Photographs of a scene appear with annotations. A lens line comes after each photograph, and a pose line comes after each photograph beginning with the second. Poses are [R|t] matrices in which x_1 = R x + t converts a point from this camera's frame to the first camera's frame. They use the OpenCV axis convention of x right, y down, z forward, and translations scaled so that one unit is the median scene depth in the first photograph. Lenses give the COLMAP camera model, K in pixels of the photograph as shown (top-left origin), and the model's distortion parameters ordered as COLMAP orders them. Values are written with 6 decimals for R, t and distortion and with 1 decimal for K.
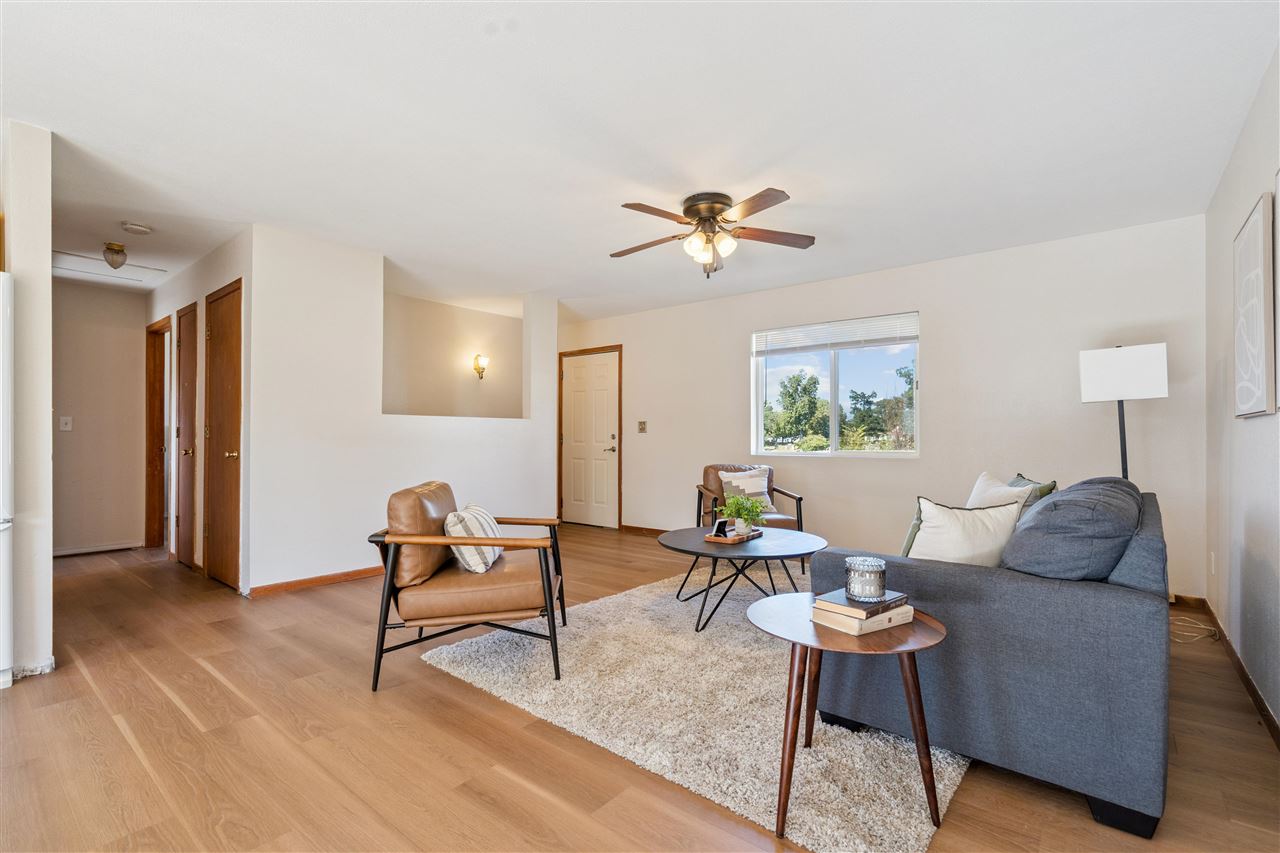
lens RADIAL K [[586.2, 0, 635.9], [0, 586.2, 432.6], [0, 0, 1]] dist [-0.003258, -0.000295]
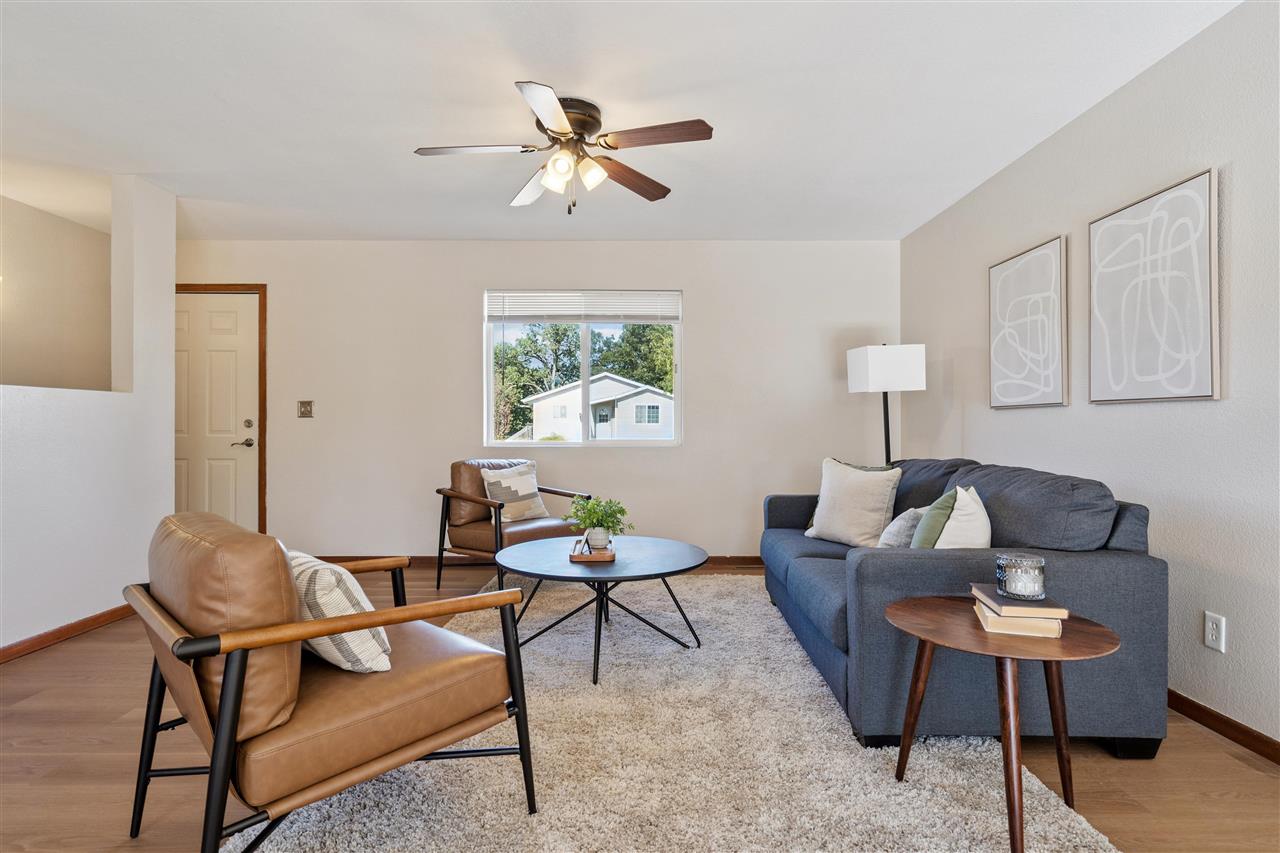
lens RADIAL K [[679.4, 0, 635.8], [0, 679.4, 421.2], [0, 0, 1]] dist [0.002839, 0.000892]
pose [[0.768819, 0.001825, 0.639464, -0.366226], [-0.004065, 0.999990, 0.002033, 0.002172], [-0.639454, -0.004163, 0.768818, 0.267068]]
